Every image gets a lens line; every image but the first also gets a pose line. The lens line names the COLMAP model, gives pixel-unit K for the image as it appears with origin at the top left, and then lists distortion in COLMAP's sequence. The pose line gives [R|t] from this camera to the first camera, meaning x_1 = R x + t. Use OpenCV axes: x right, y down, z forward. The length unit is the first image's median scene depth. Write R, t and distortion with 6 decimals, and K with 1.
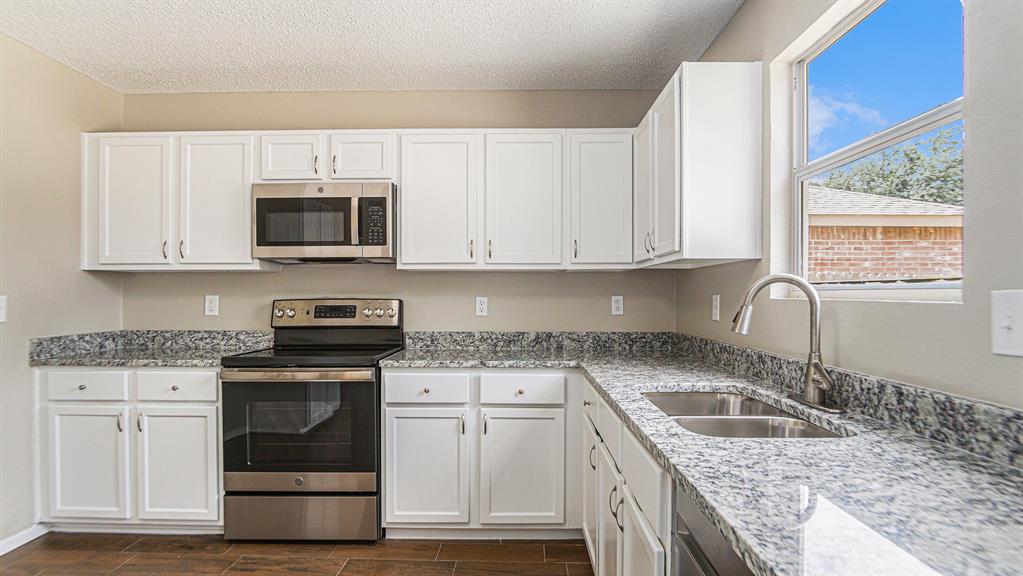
lens RADIAL K [[555.7, 0, 507.2], [0, 555.7, 292.3], [0, 0, 1]] dist [-0.003274, 0.000373]
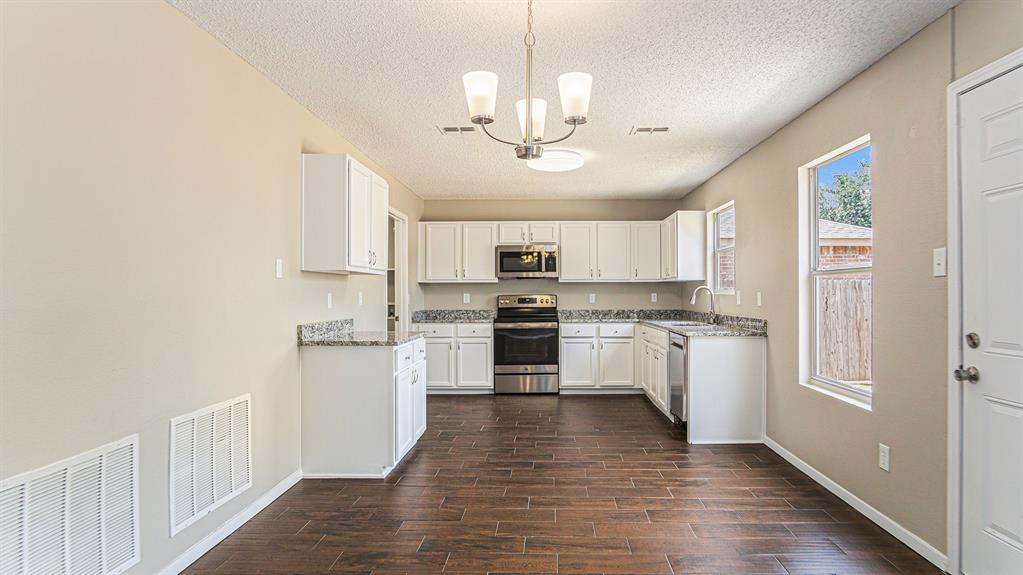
lens RADIAL K [[555.7, 0, 544.9], [0, 555.7, 290.8], [0, 0, 1]] dist [-0.003274, 0.000373]
pose [[0.999922, -0.002701, 0.012164, -0.291026], [0.002713, 0.999996, -0.000926, -0.003080], [-0.012161, 0.000959, 0.999926, -1.332194]]
